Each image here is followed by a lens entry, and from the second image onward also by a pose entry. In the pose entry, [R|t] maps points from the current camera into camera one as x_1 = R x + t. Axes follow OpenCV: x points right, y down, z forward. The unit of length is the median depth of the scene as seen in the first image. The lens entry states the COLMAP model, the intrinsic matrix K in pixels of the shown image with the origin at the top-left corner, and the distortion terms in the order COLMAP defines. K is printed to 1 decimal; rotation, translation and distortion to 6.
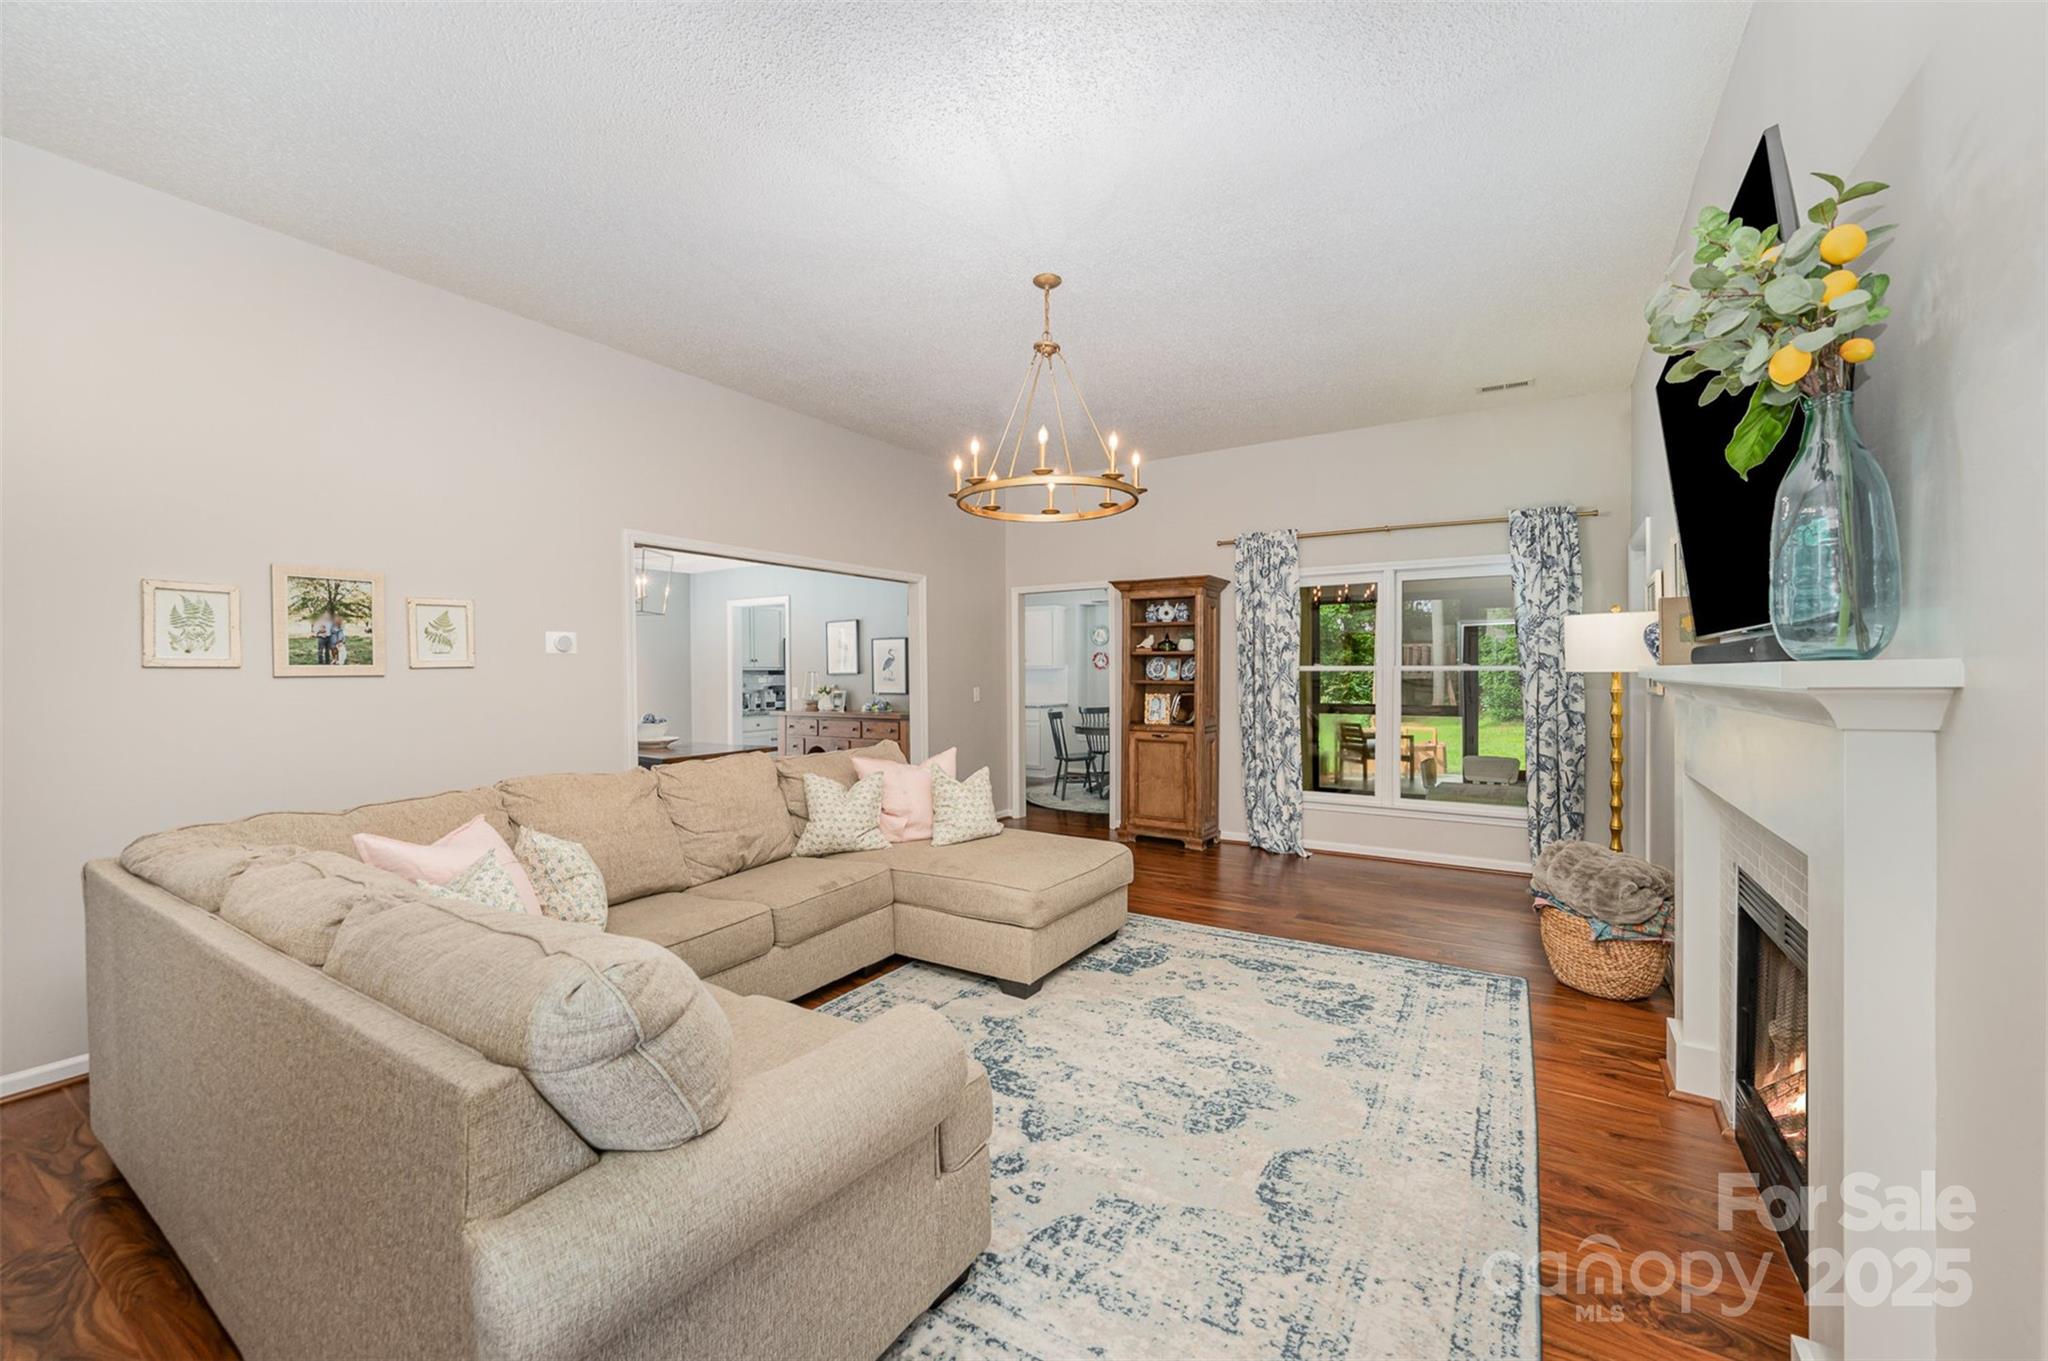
lens RADIAL K [[811.3, 0, 1024.0], [0, 811.3, 680.5], [0, 0, 1]] dist [0.001399, 0.000274]
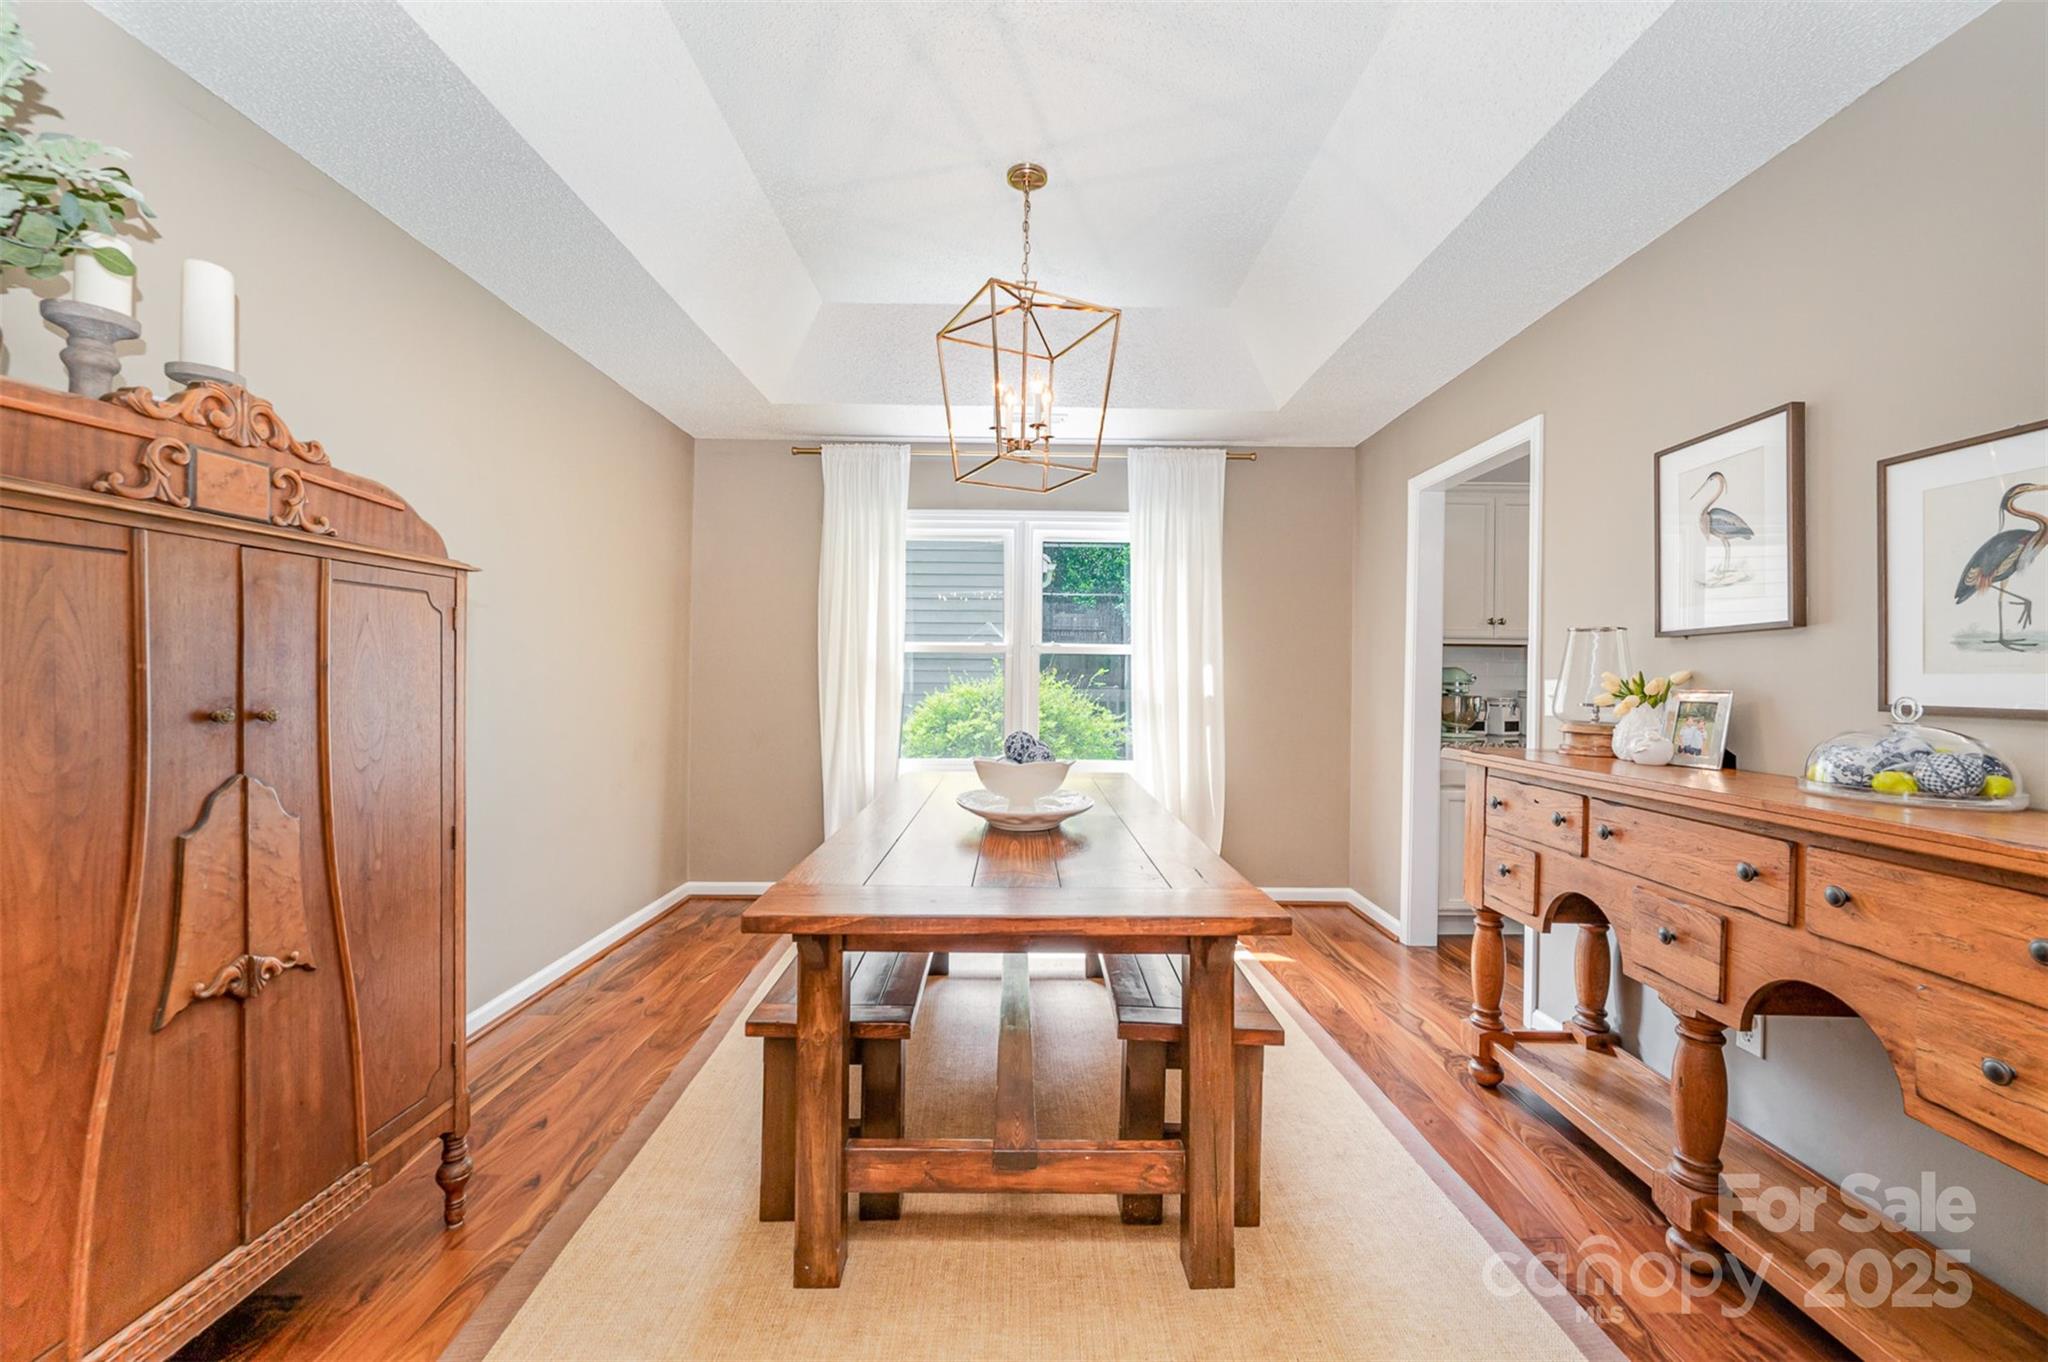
lens RADIAL K [[812.8, 0, 1024.5], [0, 812.8, 672.4], [0, 0, 1]] dist [0.000294, 0.000111]
pose [[0.546207, 0.011879, -0.837566, -0.124776], [-0.015755, 0.999868, 0.003907, 0.008211], [0.837502, 0.011061, 0.546322, 0.665915]]
